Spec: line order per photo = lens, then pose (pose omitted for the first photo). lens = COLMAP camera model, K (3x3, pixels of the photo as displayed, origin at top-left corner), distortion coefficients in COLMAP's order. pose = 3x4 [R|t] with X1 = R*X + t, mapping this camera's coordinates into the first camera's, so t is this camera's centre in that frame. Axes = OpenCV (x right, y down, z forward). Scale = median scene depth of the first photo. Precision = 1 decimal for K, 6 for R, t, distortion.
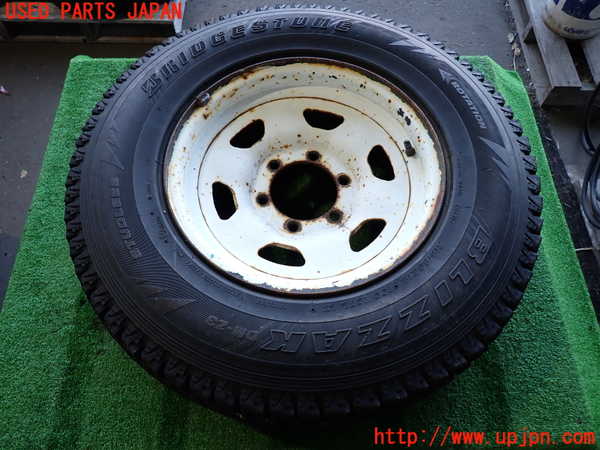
lens RADIAL K [[435.0, 0, 302.0], [0, 435.0, 220.4], [0, 0, 1]] dist [-0.007013, -0.007693]
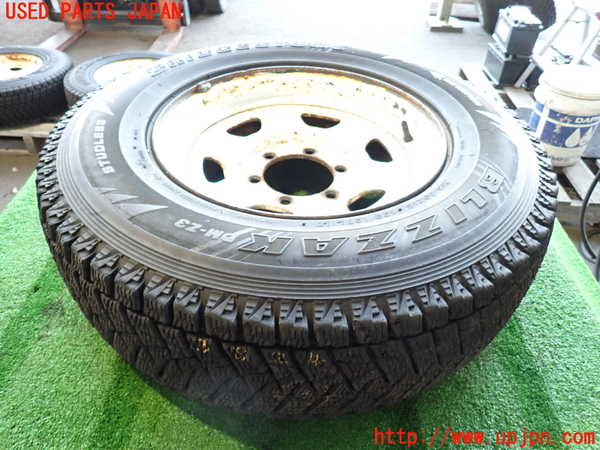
lens RADIAL K [[435.0, 0, 302.0], [0, 435.0, 220.4], [0, 0, 1]] dist [-0.007013, -0.007693]
pose [[0.999522, 0.030608, -0.004263, 0.018651], [-0.029993, 0.927570, -0.372443, 0.372673], [-0.007445, 0.372393, 0.928045, 0.152559]]
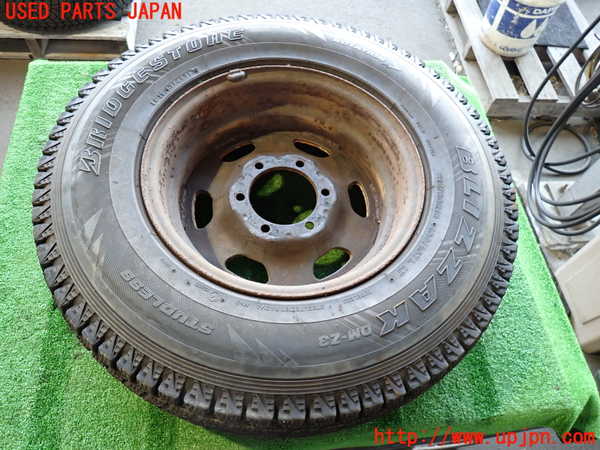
lens RADIAL K [[435.0, 0, 302.0], [0, 435.0, 220.4], [0, 0, 1]] dist [-0.007013, -0.007693]
pose [[0.992966, -0.038105, 0.112102, -0.072898], [0.044270, 0.997611, -0.053028, 0.077725], [-0.109814, 0.057618, 0.992281, -0.004492]]
